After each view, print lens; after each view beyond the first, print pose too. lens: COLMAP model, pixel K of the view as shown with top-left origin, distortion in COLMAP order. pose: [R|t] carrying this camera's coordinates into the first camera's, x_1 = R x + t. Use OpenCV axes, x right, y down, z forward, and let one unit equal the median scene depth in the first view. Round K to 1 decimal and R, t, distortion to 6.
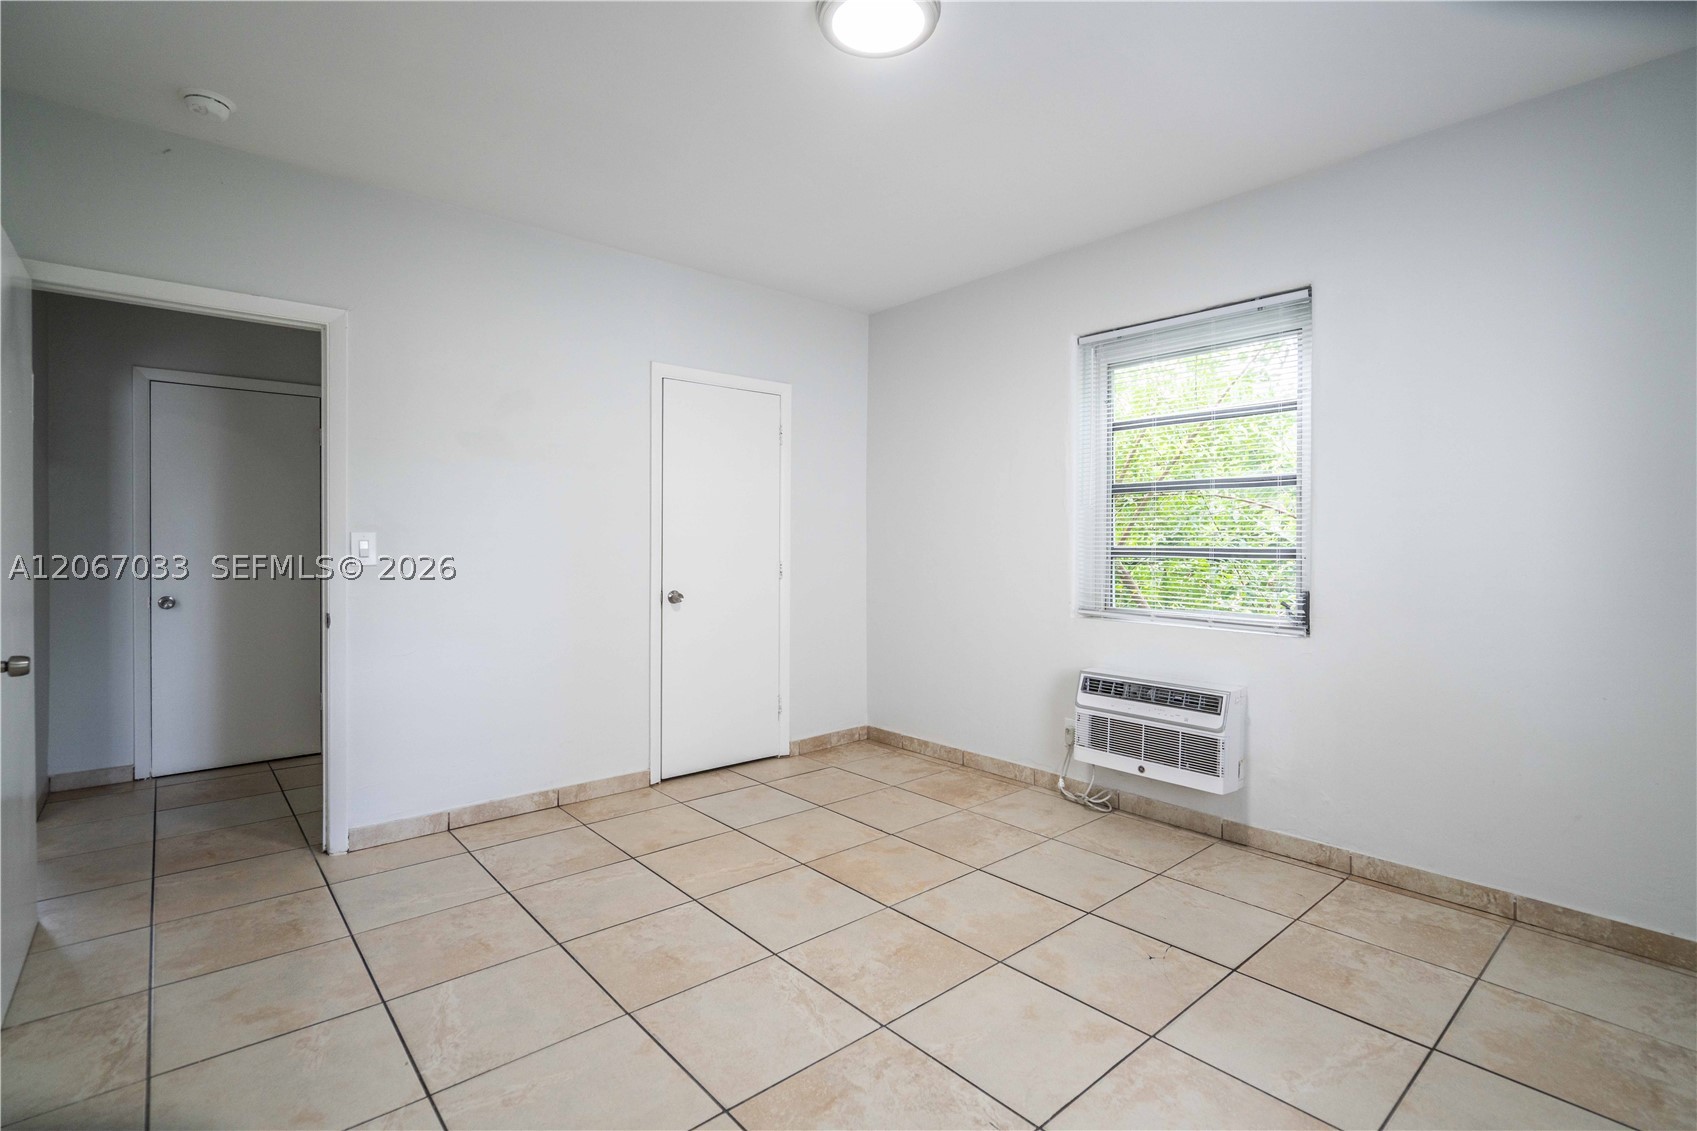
lens RADIAL K [[807.4, 0, 864.1], [0, 807.4, 544.6], [0, 0, 1]] dist [-0.000792, -0.000049]
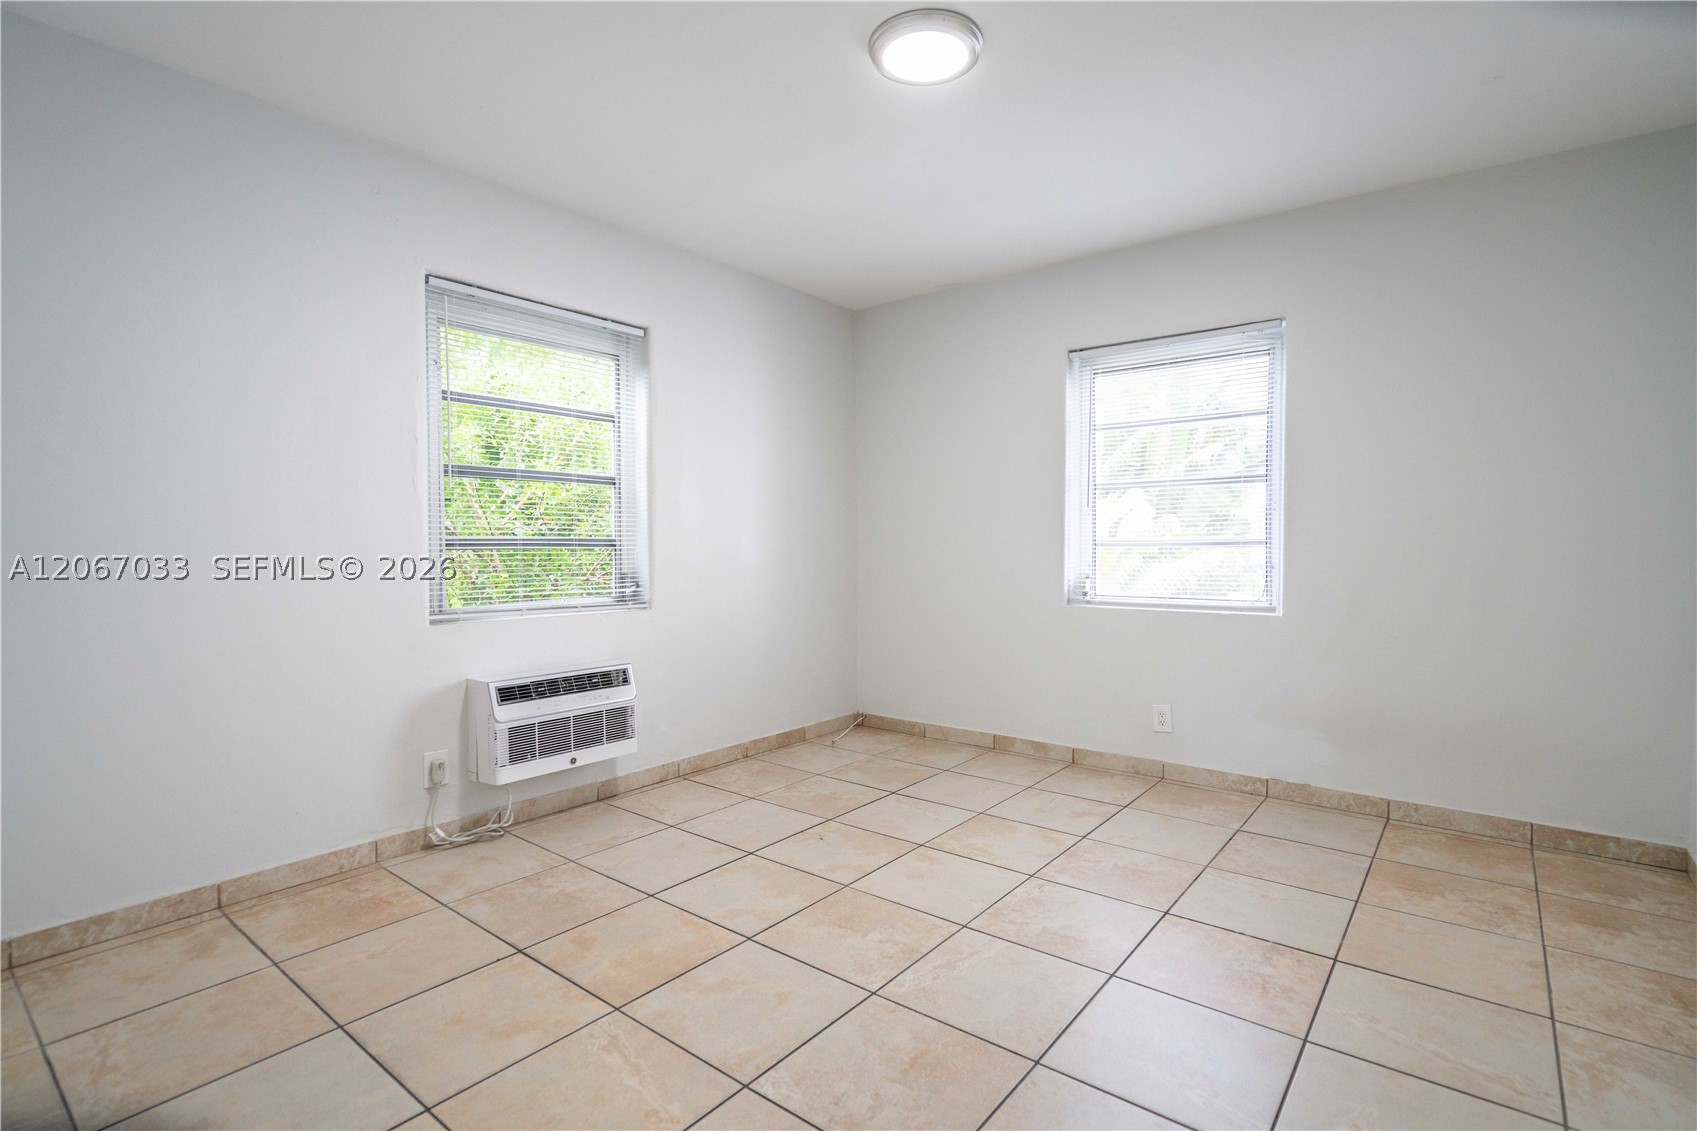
lens RADIAL K [[790.0, 0, 858.2], [0, 790.0, 562.5], [0, 0, 1]] dist [-0.004041, -0.000374]
pose [[-0.179120, -0.026741, 0.983464, -0.687004], [0.001930, 0.999619, 0.027532, 0.008395], [-0.983825, 0.006829, -0.179000, 0.849837]]
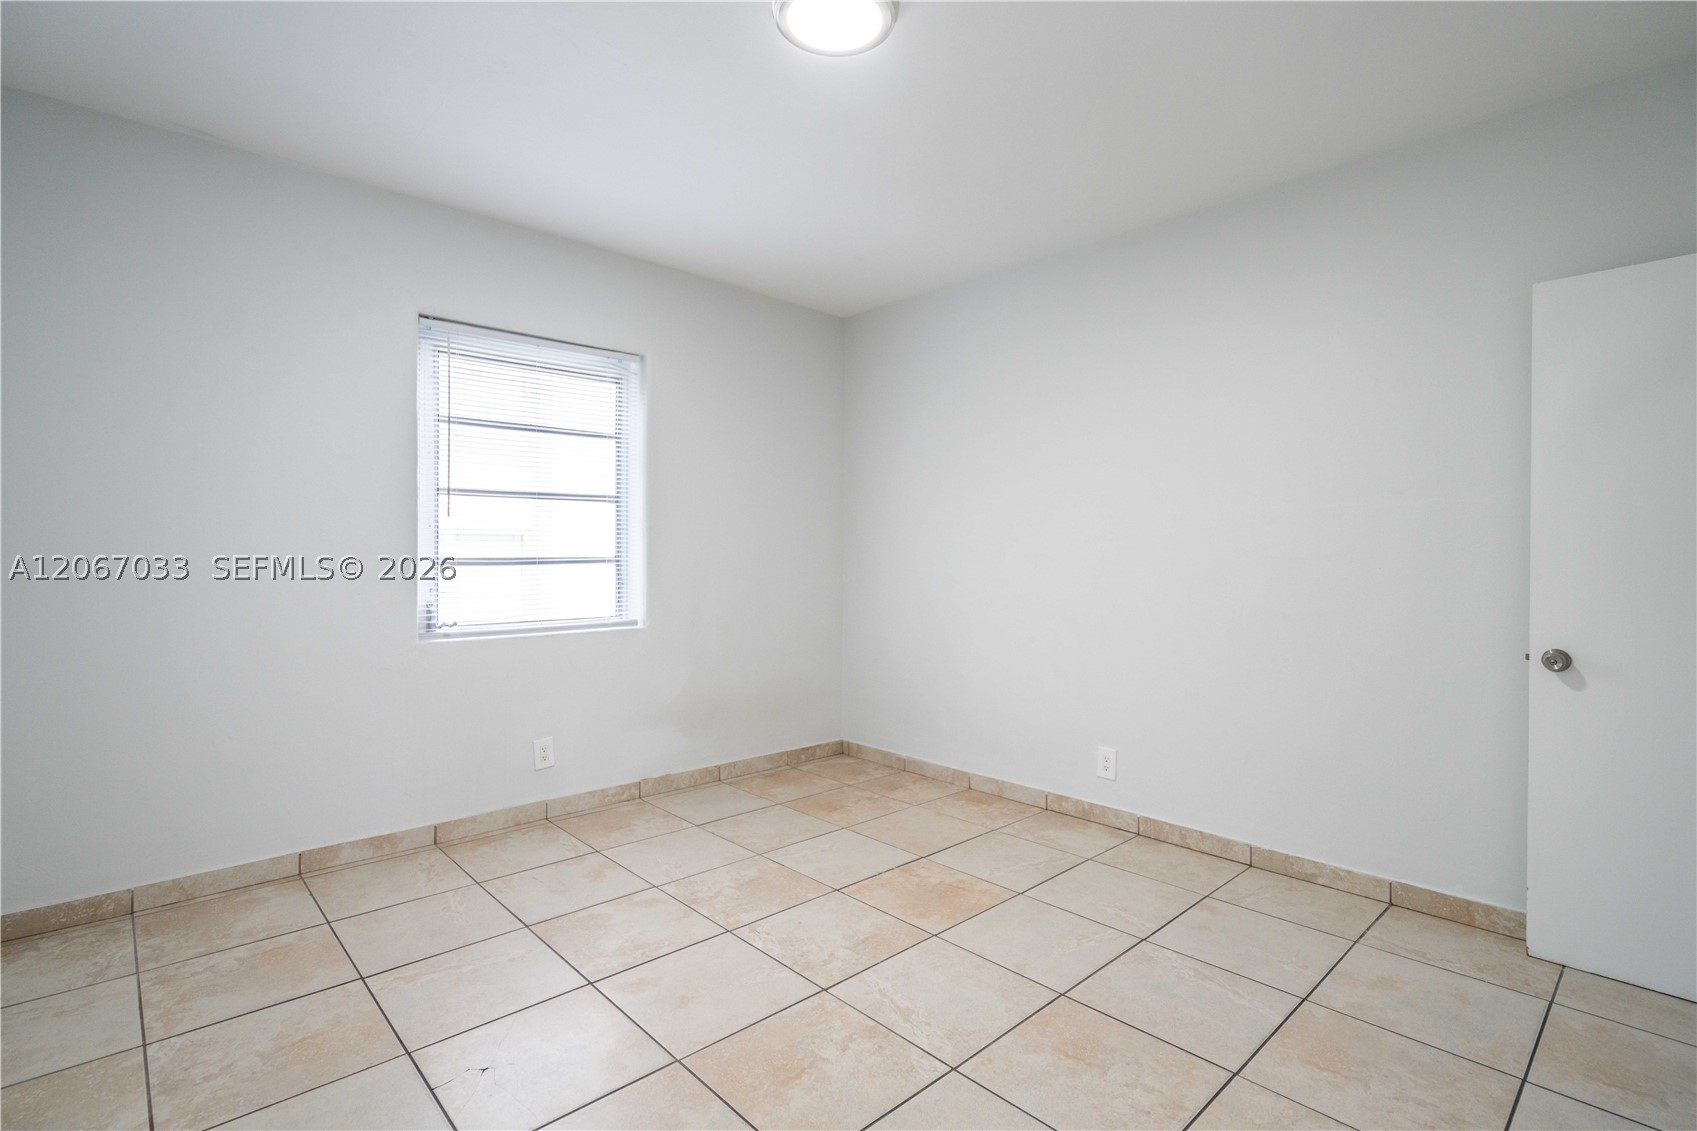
lens RADIAL K [[790.0, 0, 858.2], [0, 790.0, 562.5], [0, 0, 1]] dist [-0.004041, -0.000374]
pose [[-0.999787, -0.007024, -0.019418, 0.001996], [-0.007231, 0.999917, 0.010639, -0.001212], [0.019341, 0.010777, -0.999755, 1.290825]]
